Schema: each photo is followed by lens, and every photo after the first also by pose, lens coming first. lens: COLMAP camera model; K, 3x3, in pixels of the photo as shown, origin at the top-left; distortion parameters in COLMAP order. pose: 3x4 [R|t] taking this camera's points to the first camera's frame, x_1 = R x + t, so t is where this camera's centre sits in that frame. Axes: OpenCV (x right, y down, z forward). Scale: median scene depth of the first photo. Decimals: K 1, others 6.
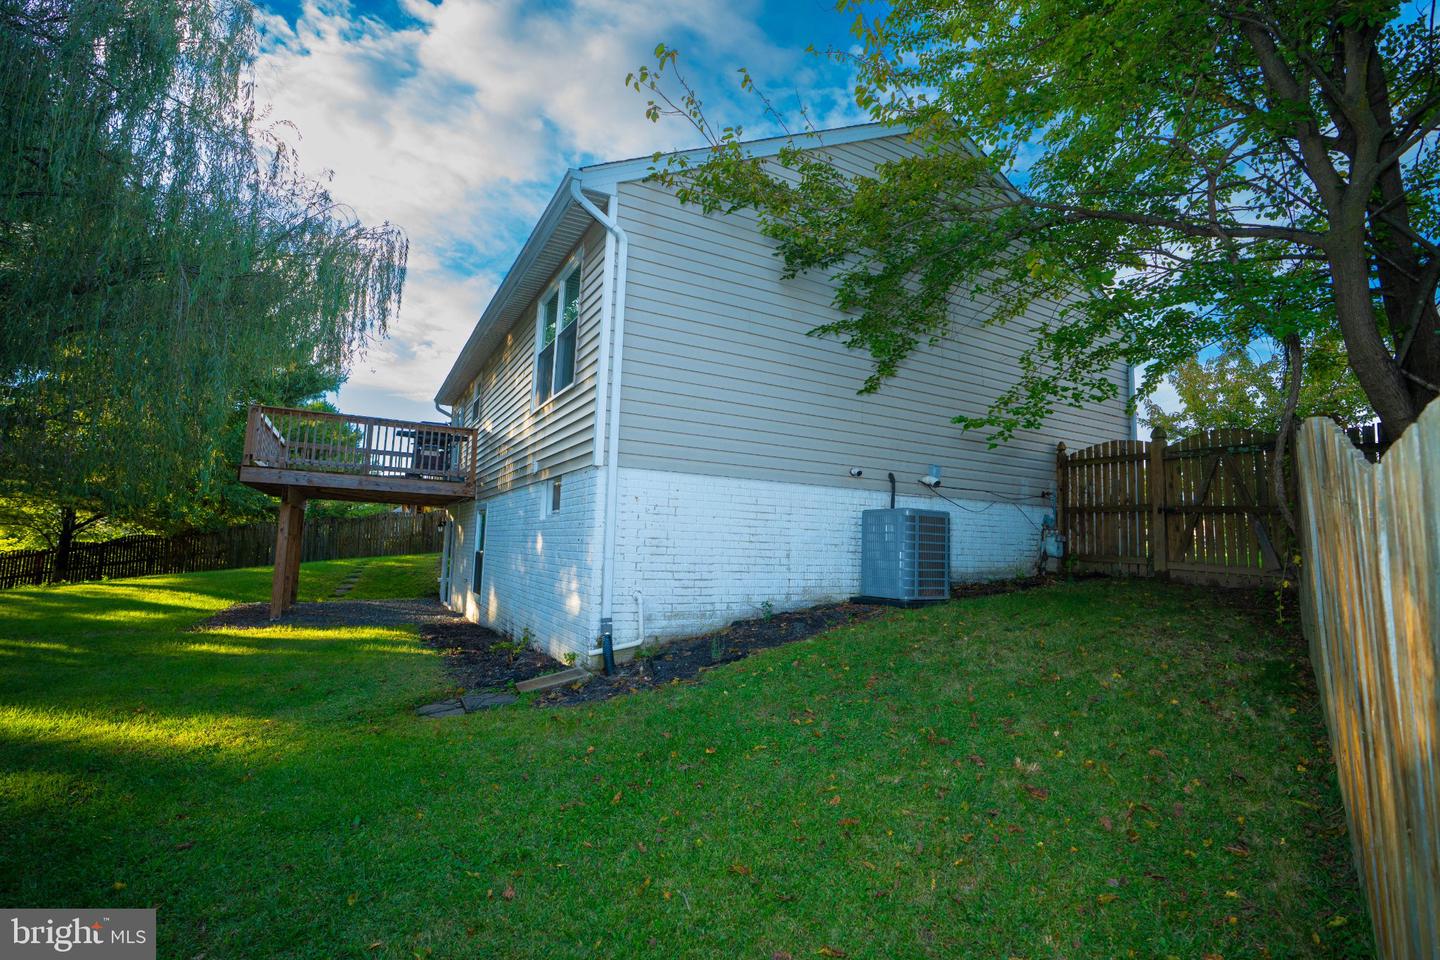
lens RADIAL K [[665.8, 0, 720.0], [0, 665.8, 480.0], [0, 0, 1]] dist [0.000410, -0.000029]
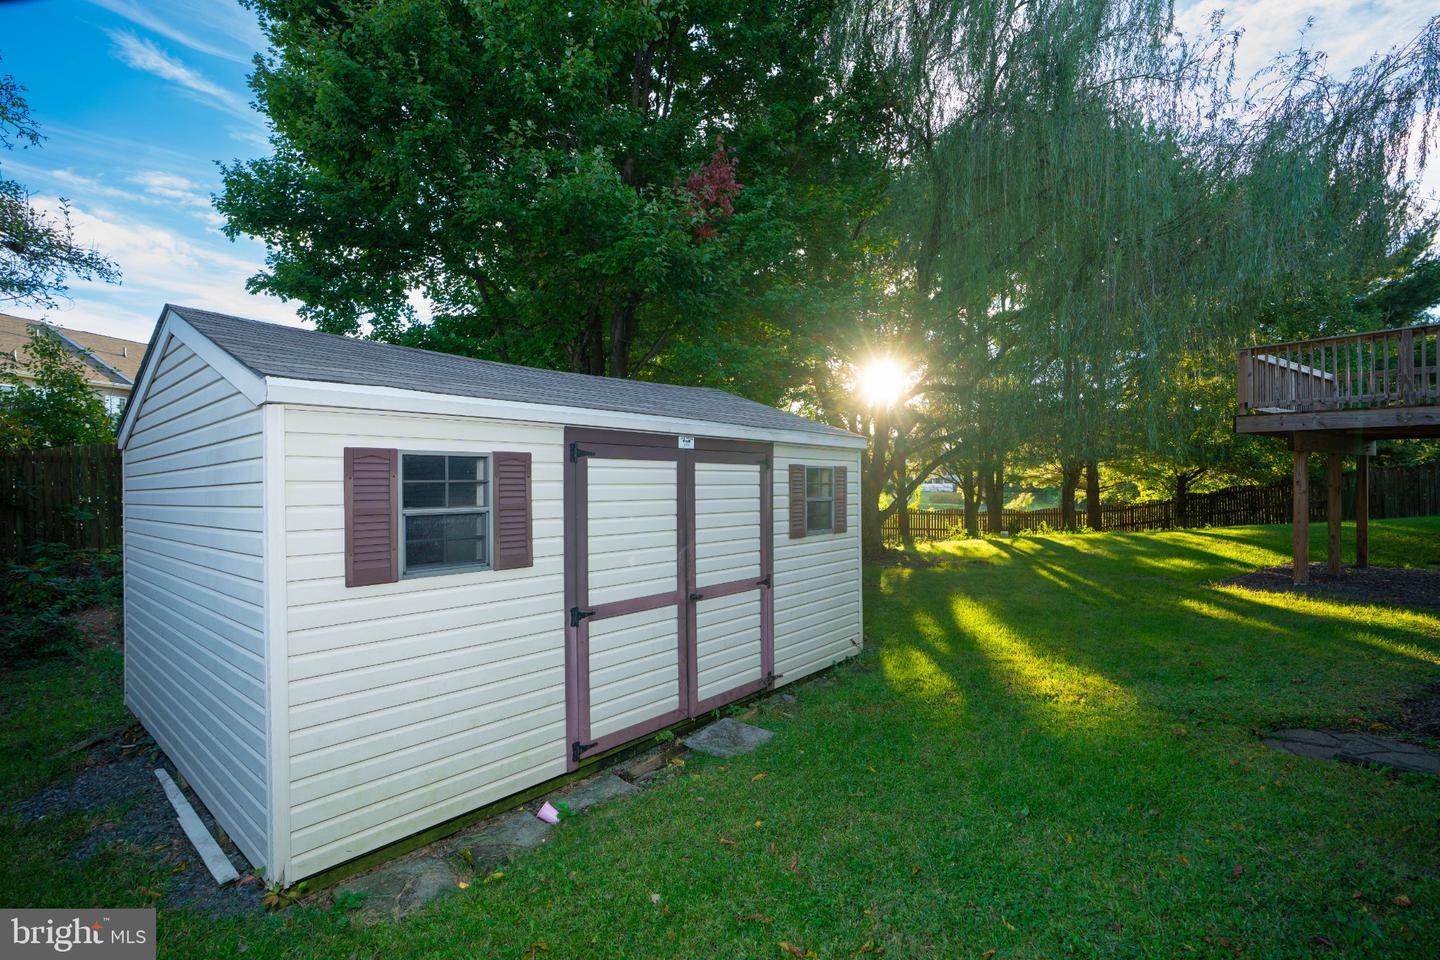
lens RADIAL K [[665.8, 0, 720.0], [0, 665.8, 480.0], [0, 0, 1]] dist [0.000410, -0.000029]
pose [[0.150045, -0.028767, -0.988261, 0.073533], [0.106627, 0.994217, -0.012751, 0.001337], [0.982913, -0.103462, 0.152244, 0.102163]]
